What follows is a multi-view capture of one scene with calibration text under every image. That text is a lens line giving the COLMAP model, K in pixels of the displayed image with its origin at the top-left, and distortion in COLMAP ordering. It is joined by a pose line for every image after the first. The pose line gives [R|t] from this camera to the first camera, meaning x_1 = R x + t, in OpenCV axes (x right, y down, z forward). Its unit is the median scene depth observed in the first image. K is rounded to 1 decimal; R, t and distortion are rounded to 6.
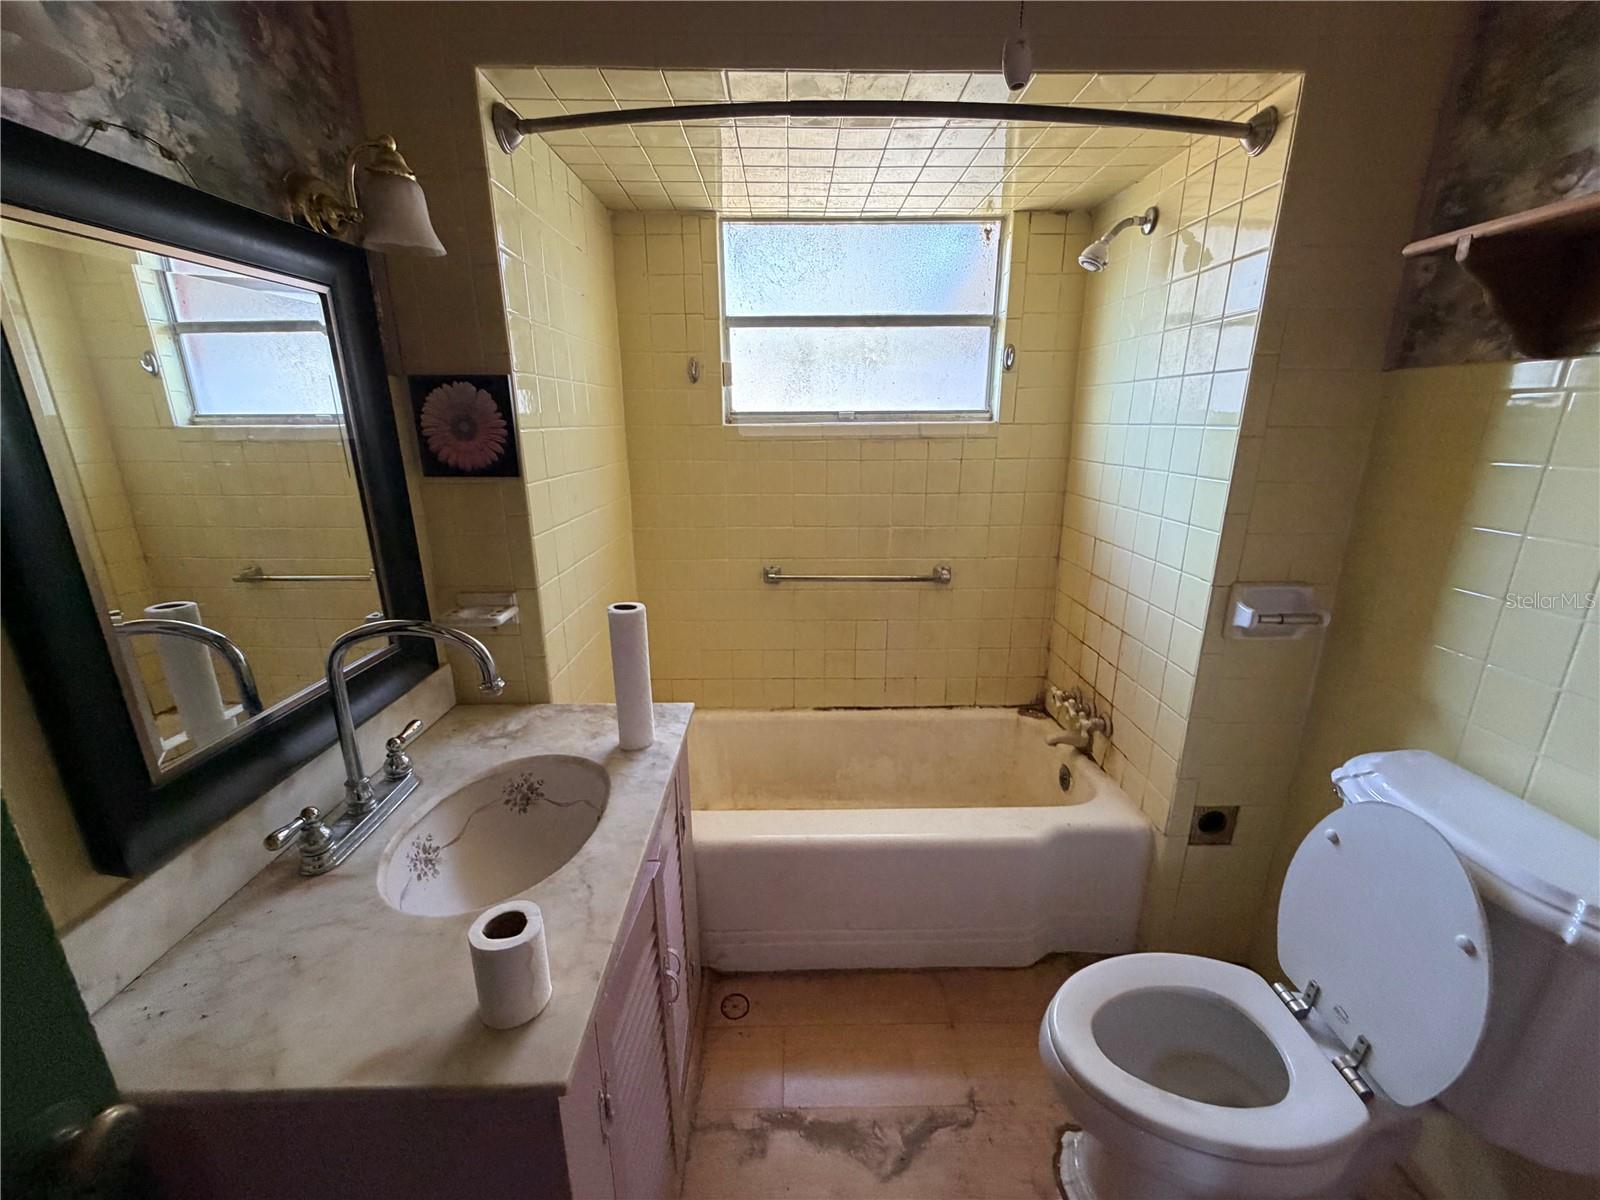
lens RADIAL K [[638.6, 0, 802.4], [0, 638.6, 599.4], [0, 0, 1]] dist [0.002329, 0.000250]
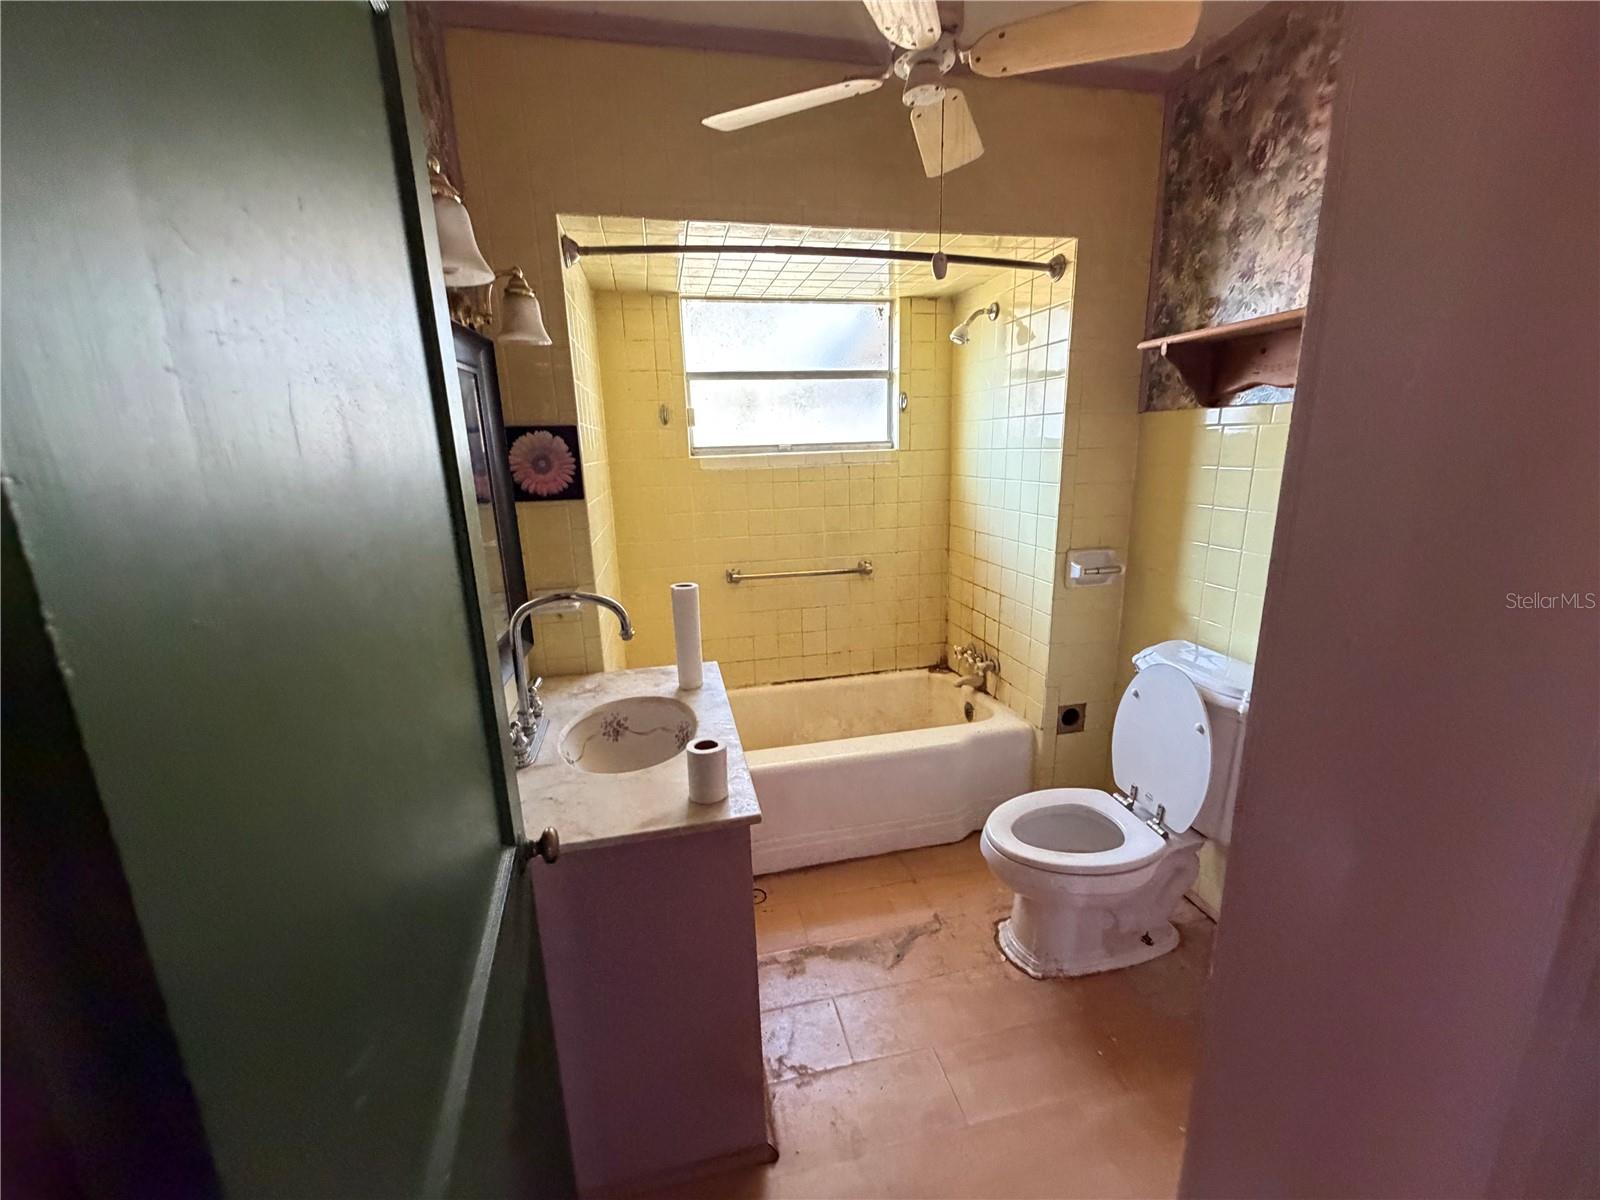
lens RADIAL K [[638.6, 0, 800.8], [0, 638.6, 599.0], [0, 0, 1]] dist [0.002329, 0.000250]
pose [[0.979242, -0.069741, 0.190321, -0.268470], [0.077847, 0.996335, -0.035441, 0.102213], [-0.187152, 0.049521, 0.981082, -0.401140]]
